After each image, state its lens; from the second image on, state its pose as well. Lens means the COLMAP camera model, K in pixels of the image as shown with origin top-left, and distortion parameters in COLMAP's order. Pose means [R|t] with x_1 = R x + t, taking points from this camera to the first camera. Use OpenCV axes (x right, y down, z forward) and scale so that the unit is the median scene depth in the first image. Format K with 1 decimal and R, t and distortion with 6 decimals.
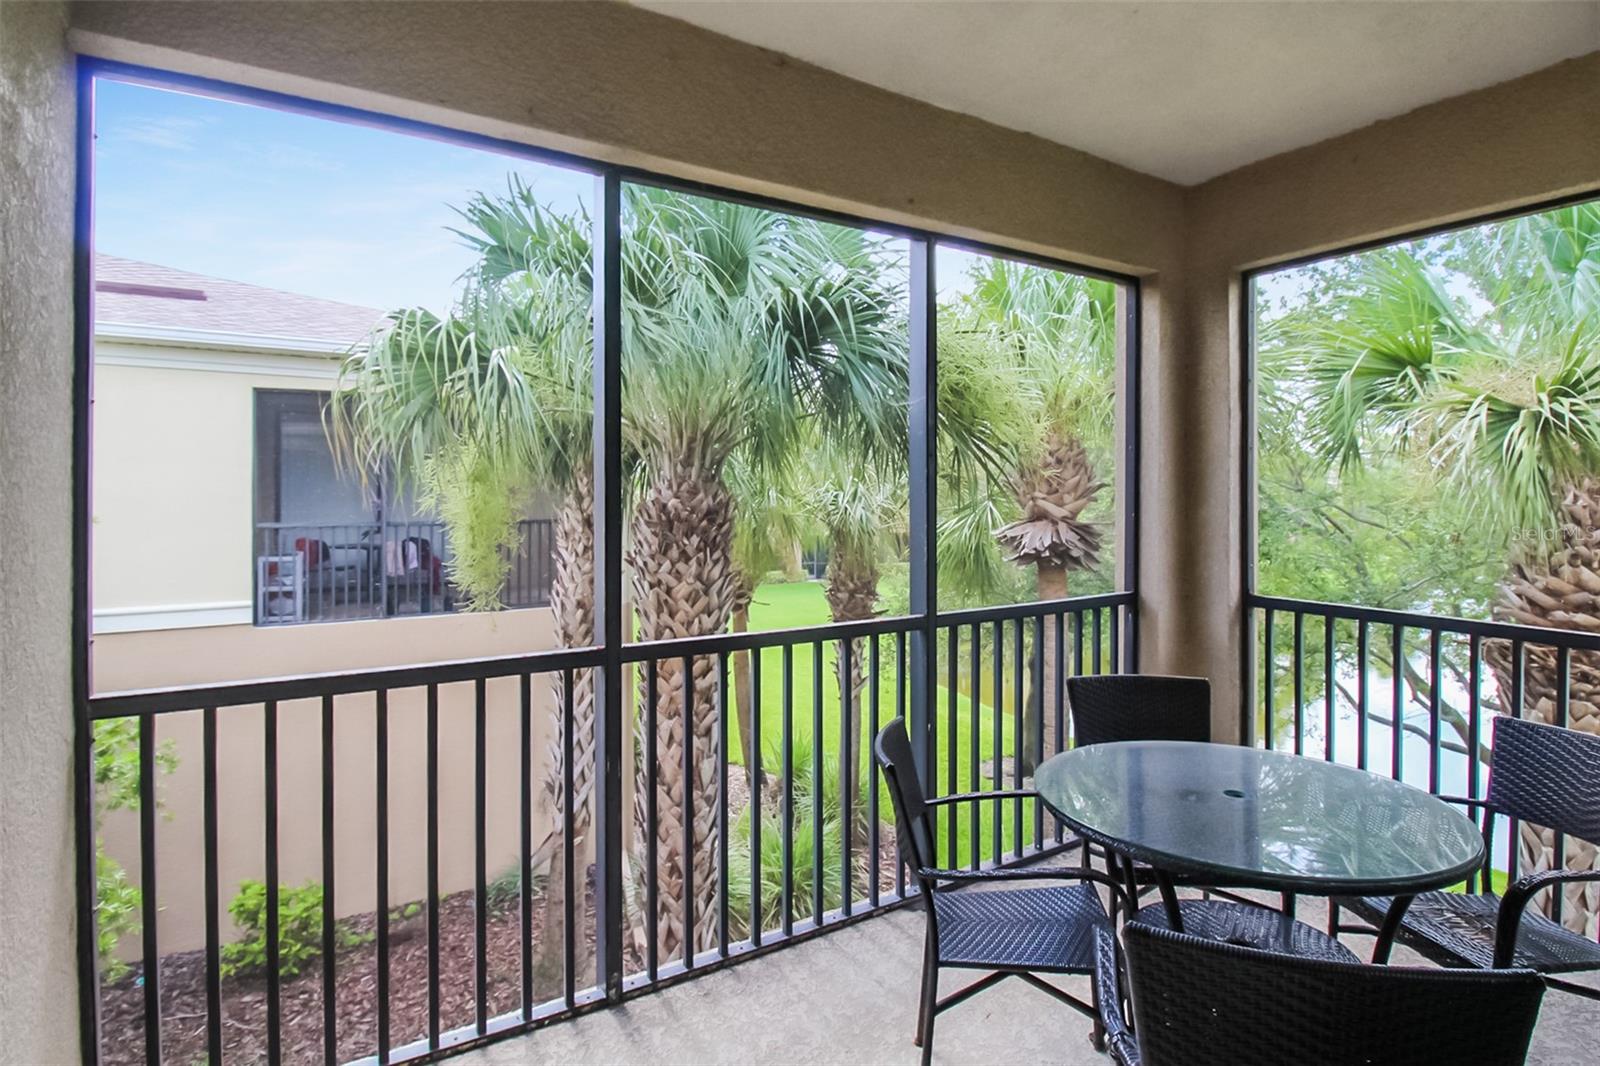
lens RADIAL K [[822.3, 0, 746.1], [0, 822.3, 491.9], [0, 0, 1]] dist [-0.002596, -0.002080]
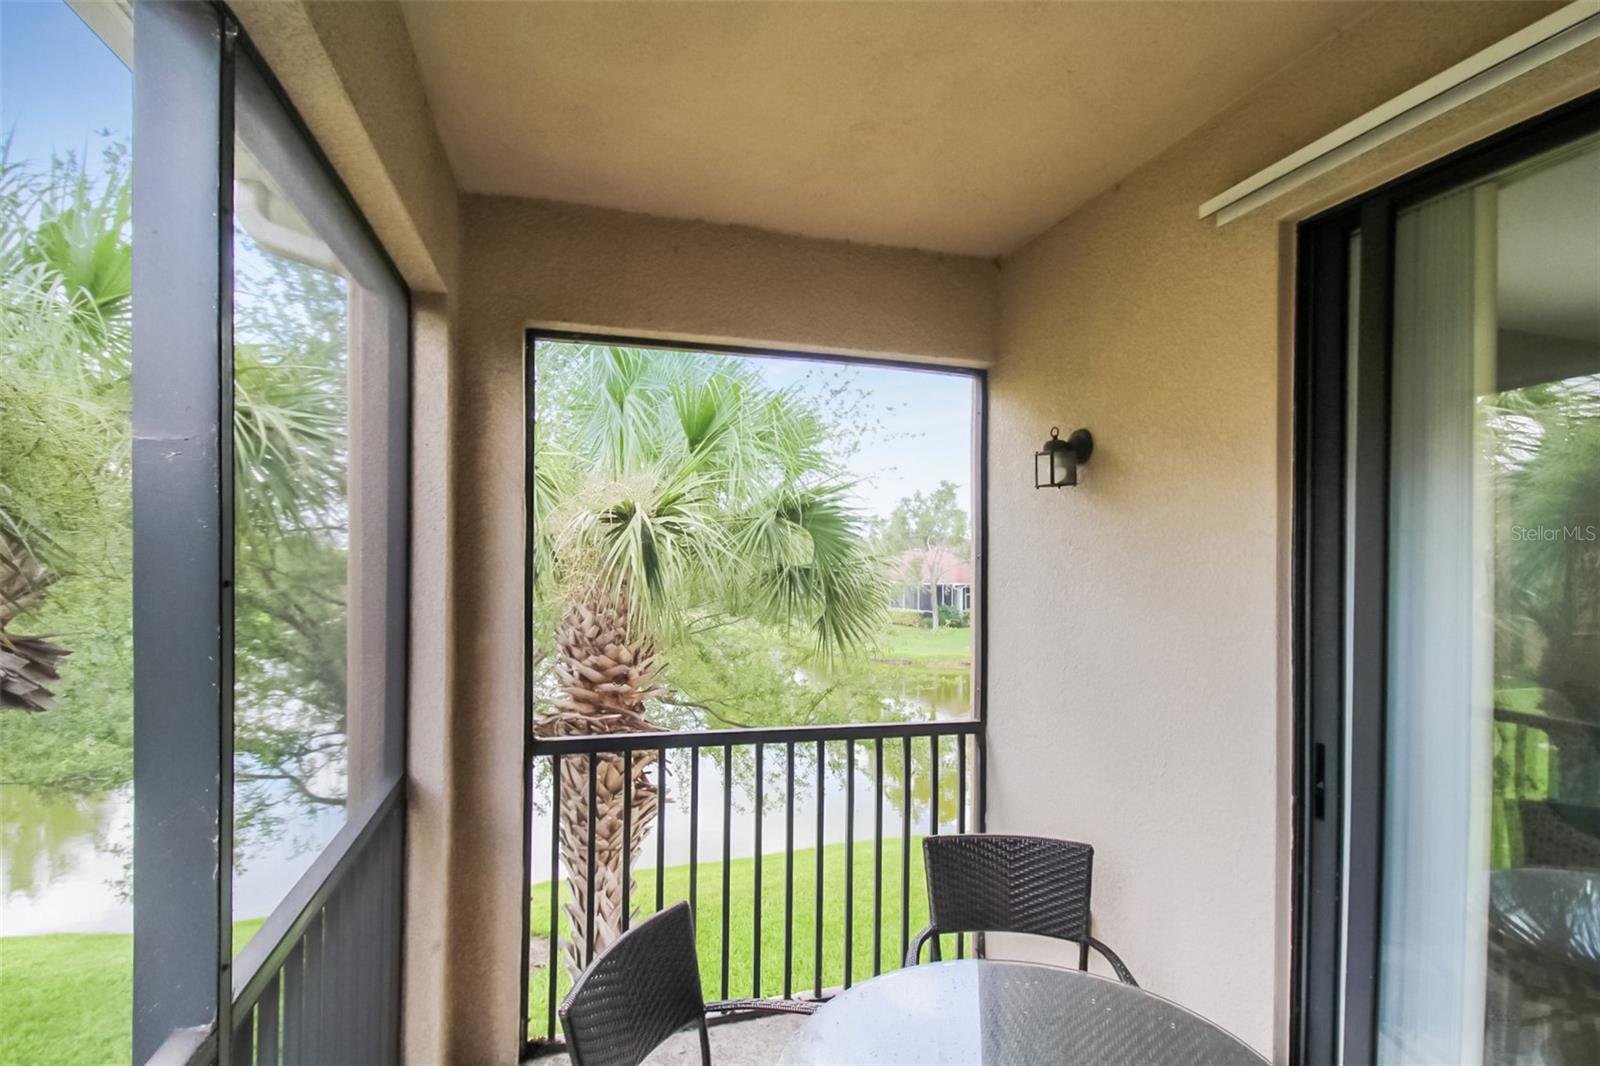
lens RADIAL K [[774.3, 0, 827.0], [0, 774.3, 531.5], [0, 0, 1]] dist [0.012439, -0.020001]
pose [[0.212013, 0.036977, 0.976567, -0.038168], [-0.014520, 0.999293, -0.034685, -0.033211], [-0.977159, -0.006826, 0.212400, 0.363835]]
